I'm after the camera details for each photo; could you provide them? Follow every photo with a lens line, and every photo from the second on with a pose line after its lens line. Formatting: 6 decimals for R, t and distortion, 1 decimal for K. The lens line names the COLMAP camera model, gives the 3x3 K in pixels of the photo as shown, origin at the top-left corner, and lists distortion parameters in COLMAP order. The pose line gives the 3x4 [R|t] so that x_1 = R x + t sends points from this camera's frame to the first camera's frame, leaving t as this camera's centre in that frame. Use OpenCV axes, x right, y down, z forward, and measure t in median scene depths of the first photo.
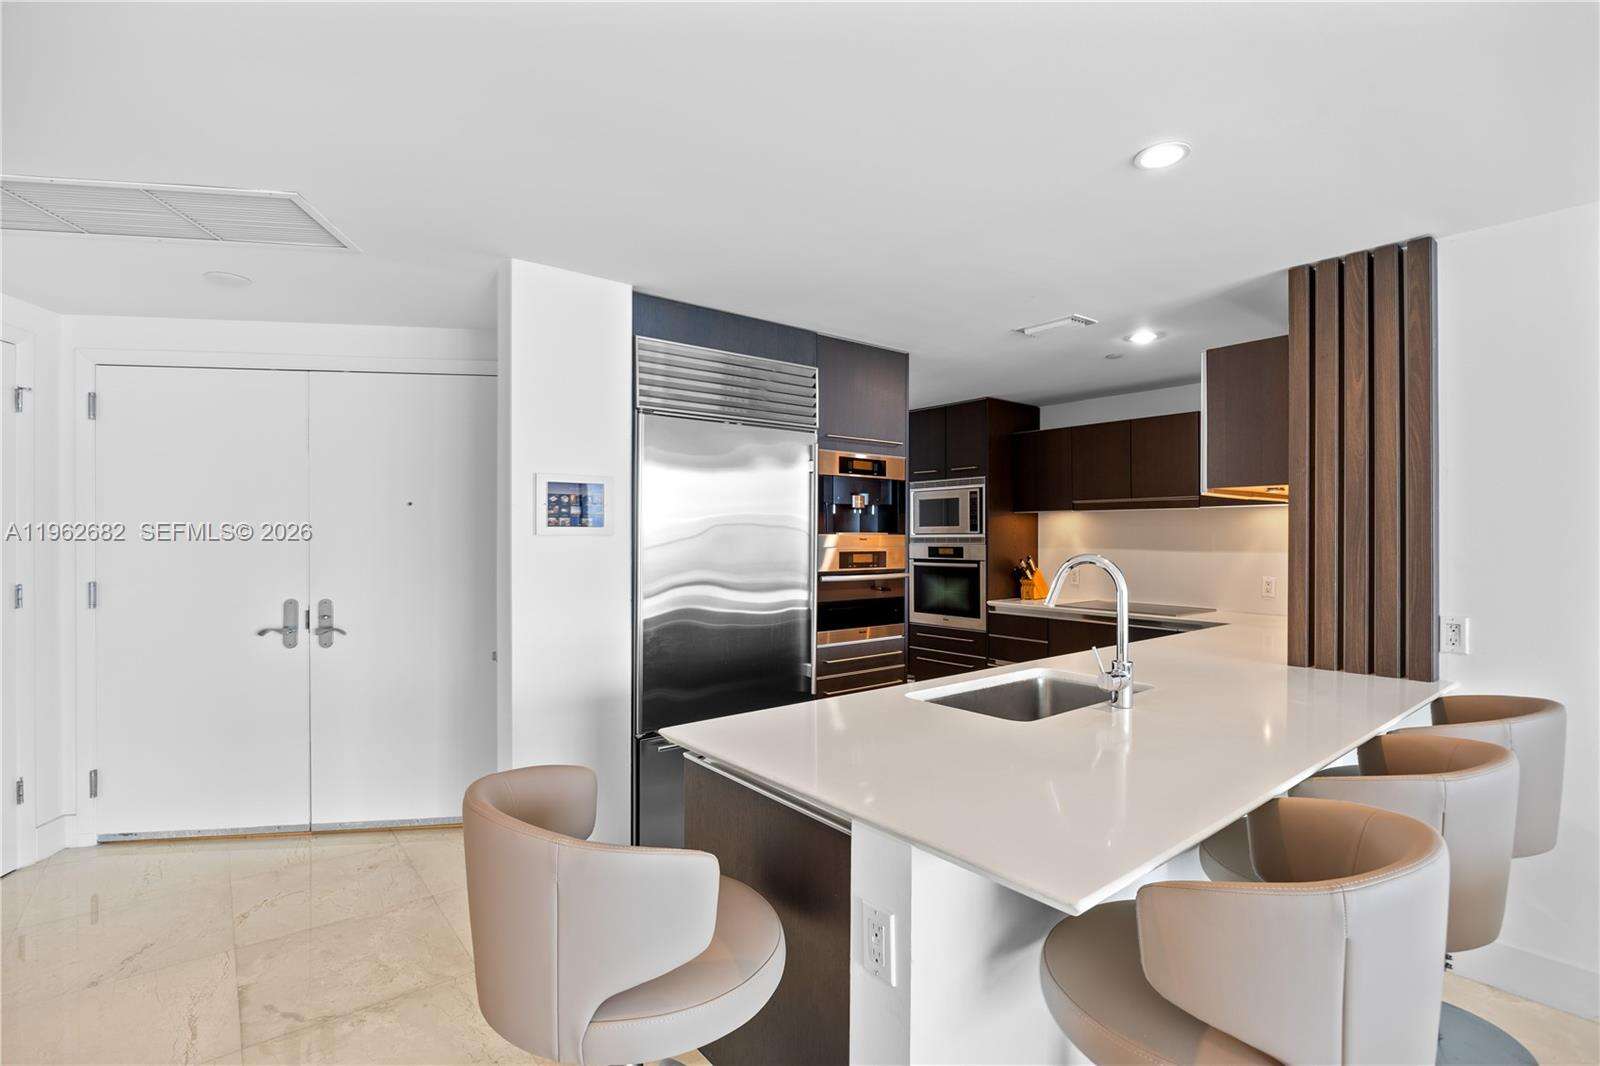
lens RADIAL K [[747.2, 0, 800.0], [0, 747.2, 533.0], [0, 0, 1]] dist [-0.002953, -0.000361]
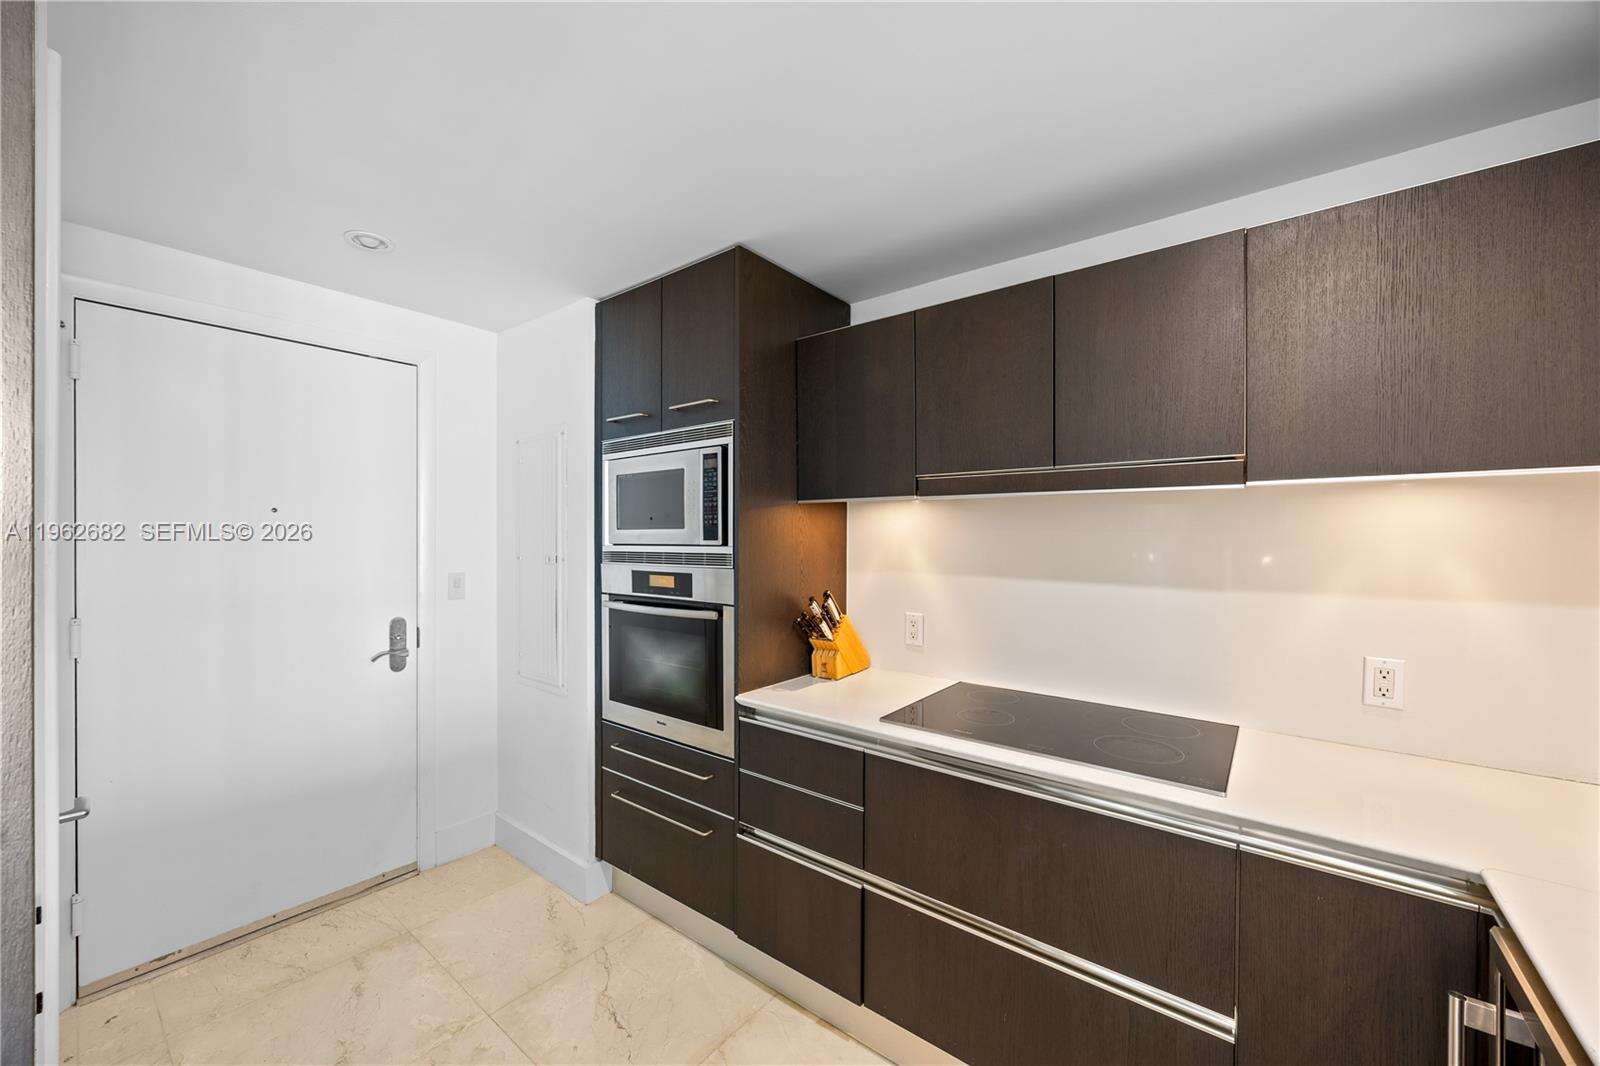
lens RADIAL K [[608.1, 0, 801.3], [0, 608.1, 547.0], [0, 0, 1]] dist [0.001225, 0.000052]
pose [[0.975273, -0.000815, 0.221002, 0.205483], [-0.003000, 0.999852, 0.016928, -0.004870], [-0.220983, -0.017173, 0.975127, 0.626590]]
